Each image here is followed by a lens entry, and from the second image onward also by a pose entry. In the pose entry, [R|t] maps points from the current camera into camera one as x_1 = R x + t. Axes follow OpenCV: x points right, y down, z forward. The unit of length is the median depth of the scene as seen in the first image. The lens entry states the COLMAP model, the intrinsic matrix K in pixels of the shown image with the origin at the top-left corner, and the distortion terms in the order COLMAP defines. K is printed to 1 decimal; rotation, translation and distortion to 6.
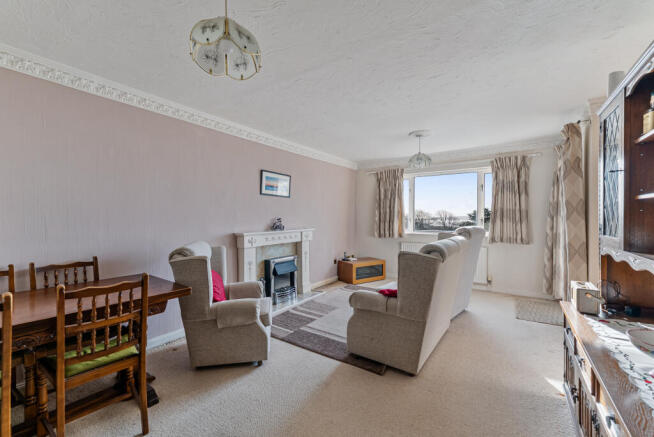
lens RADIAL K [[282.8, 0, 317.8], [0, 282.8, 220.5], [0, 0, 1]] dist [-0.001196, -0.000323]
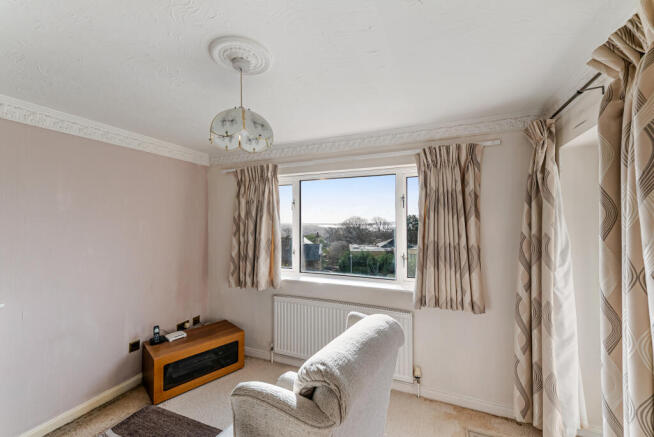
lens RADIAL K [[273.5, 0, 326.2], [0, 273.5, 215.3], [0, 0, 1]] dist [-0.000549, -0.000148]
pose [[0.974709, 0.002866, 0.223458, 0.323936], [0.005273, 0.999344, -0.035817, -0.072694], [-0.223414, 0.036089, 0.974055, 0.525494]]
